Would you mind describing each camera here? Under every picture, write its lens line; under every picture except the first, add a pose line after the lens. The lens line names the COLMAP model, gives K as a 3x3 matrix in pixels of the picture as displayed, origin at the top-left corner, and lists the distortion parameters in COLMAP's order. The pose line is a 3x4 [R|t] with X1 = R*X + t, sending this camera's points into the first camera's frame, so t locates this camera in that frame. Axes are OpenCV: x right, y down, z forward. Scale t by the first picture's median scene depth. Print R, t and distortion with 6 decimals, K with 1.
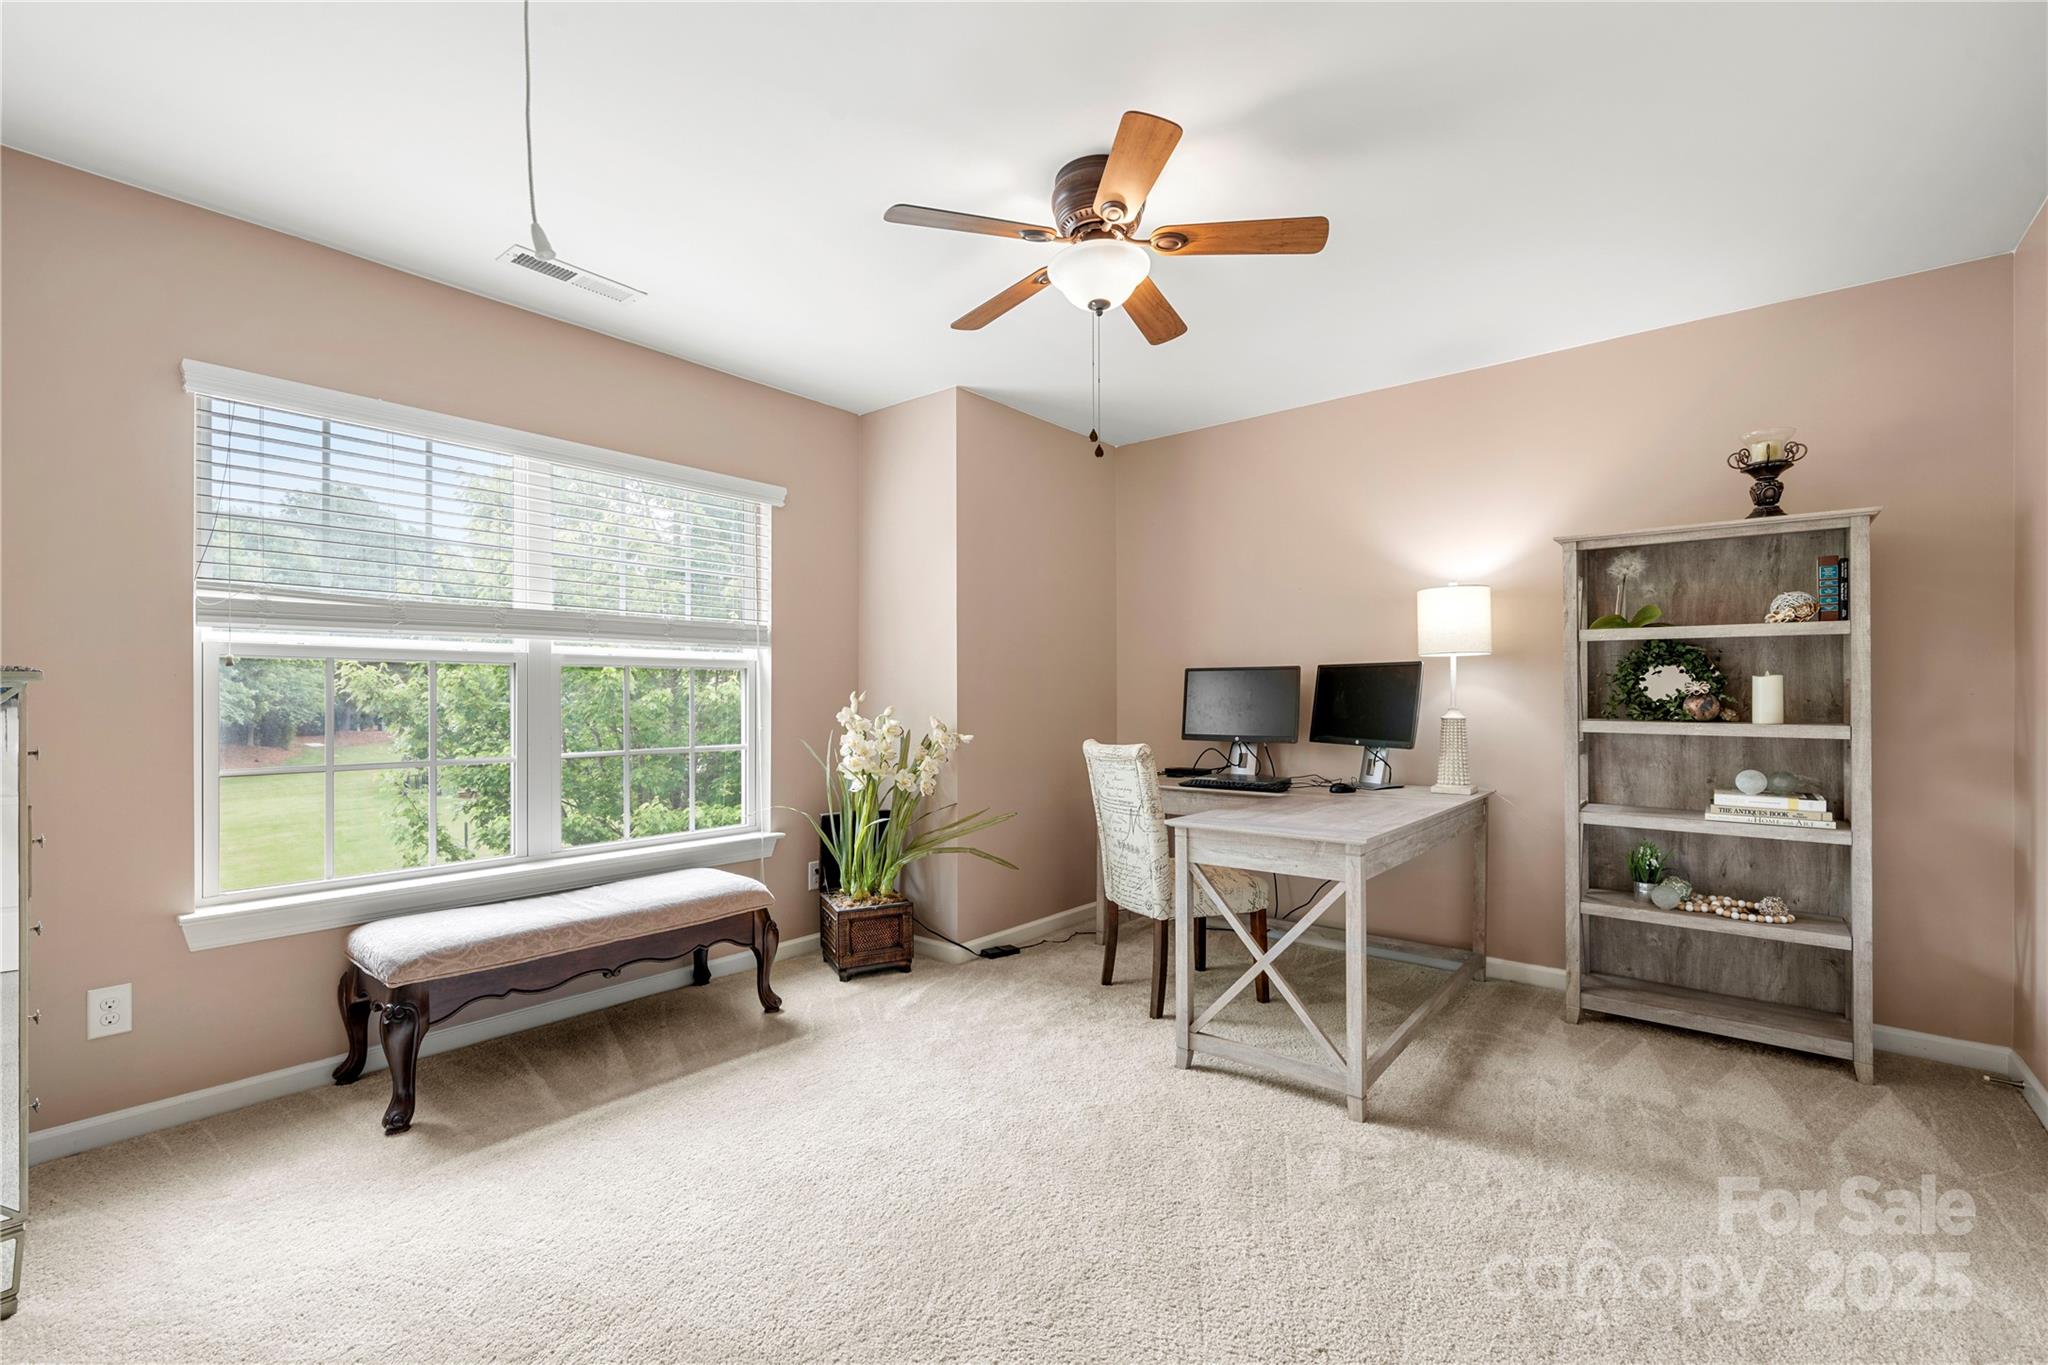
lens RADIAL K [[854.6, 0, 1018.7], [0, 854.6, 696.6], [0, 0, 1]] dist [0.000215, 0.000031]
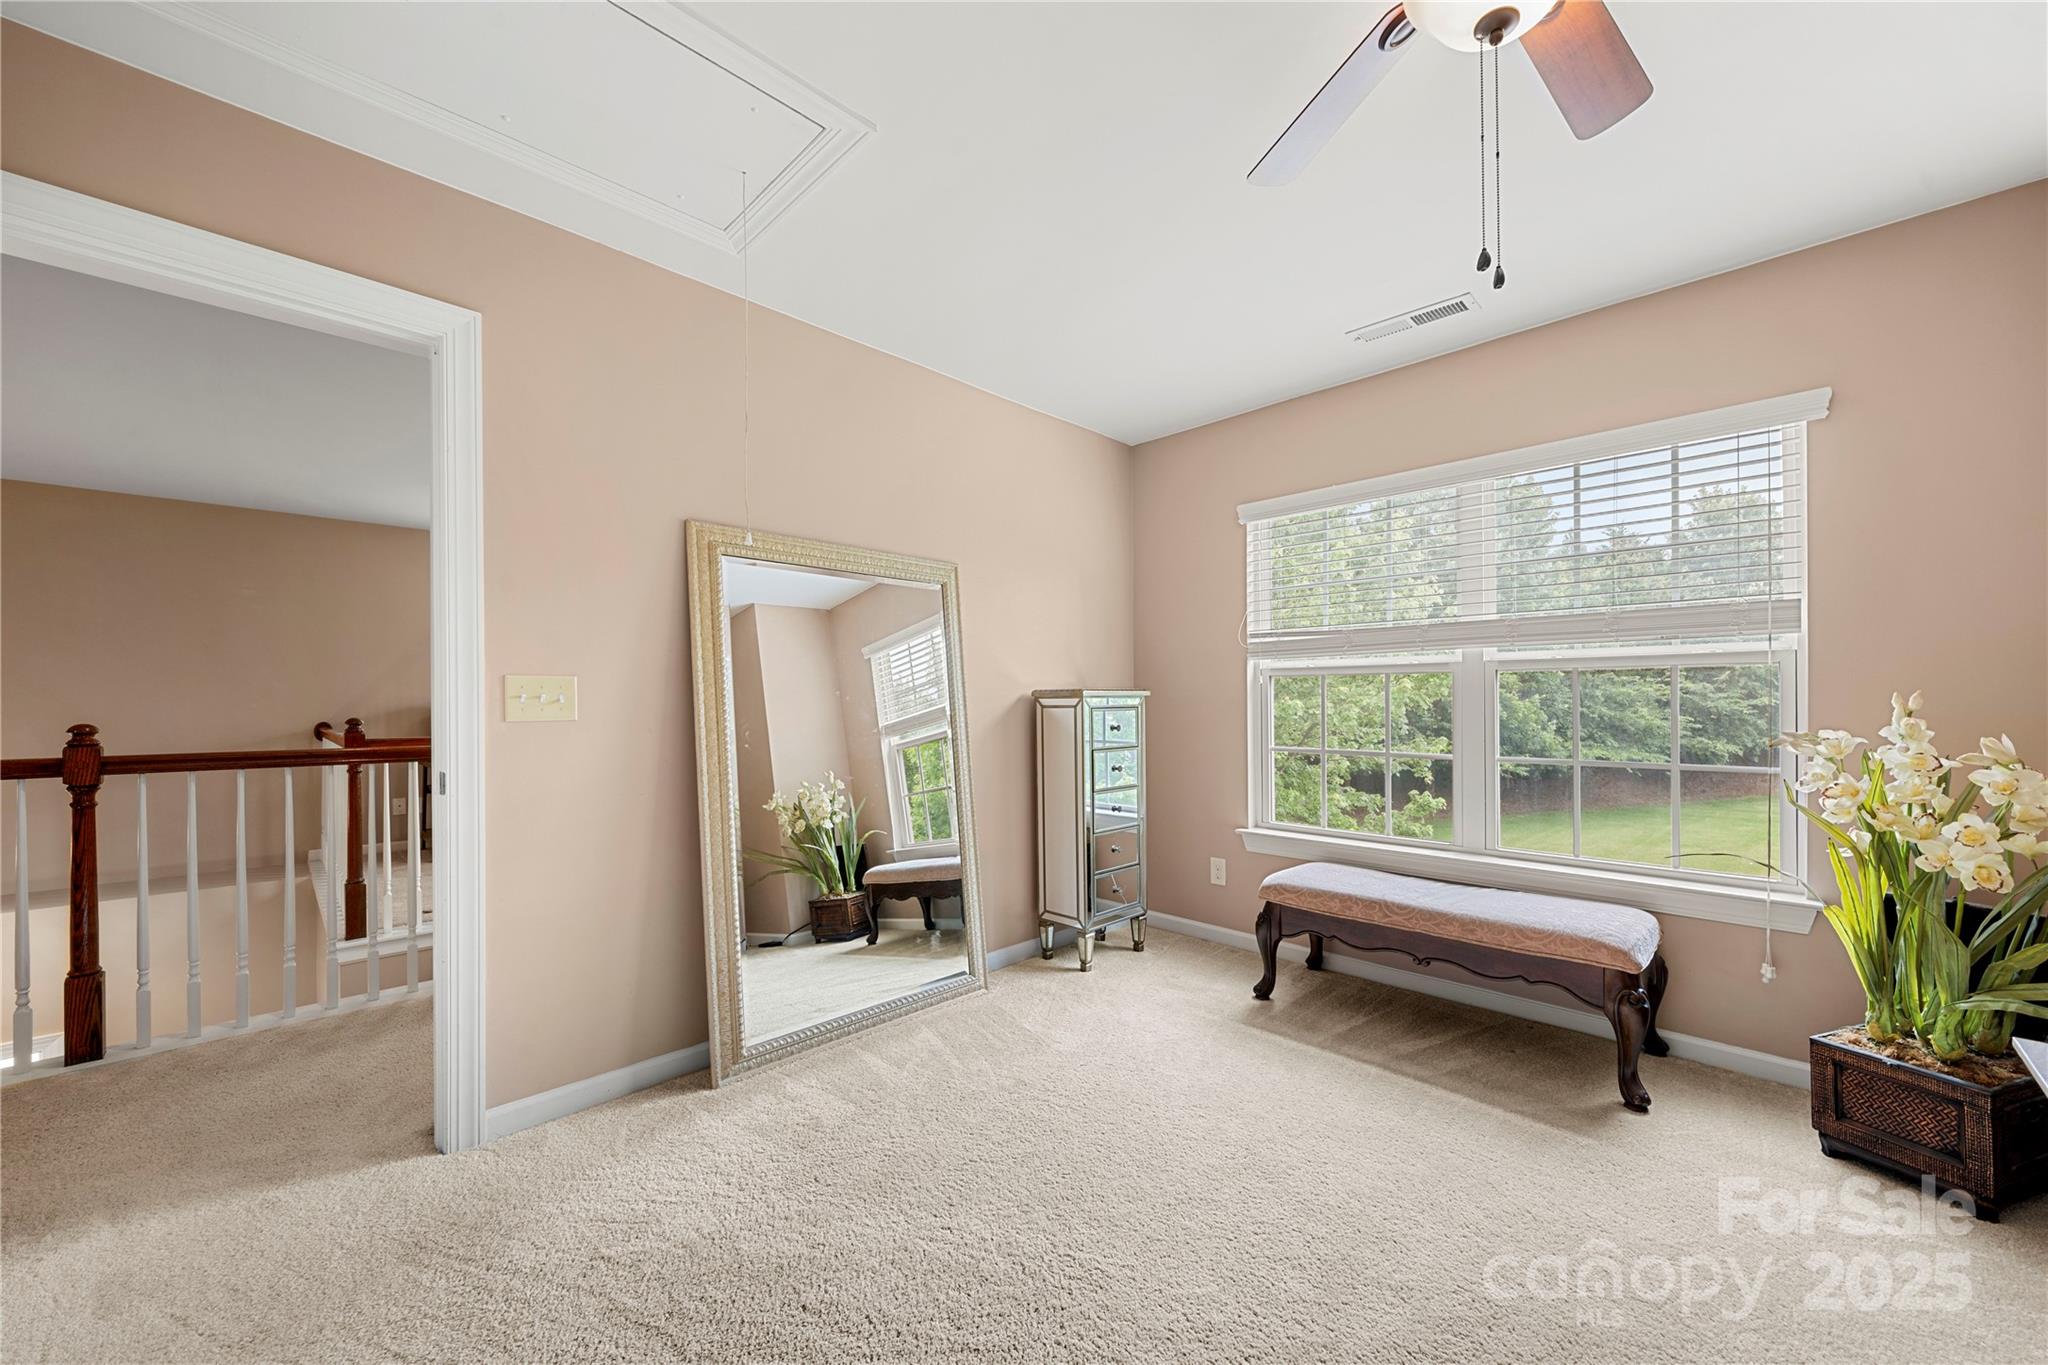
lens RADIAL K [[762.1, 0, 1022.6], [0, 762.1, 696.3], [0, 0, 1]] dist [-0.004333, -0.000189]
pose [[-0.086846, -0.009134, -0.996180, 0.507114], [0.003040, 0.999951, -0.009434, 0.000222], [0.996217, -0.003847, -0.086814, 0.578907]]
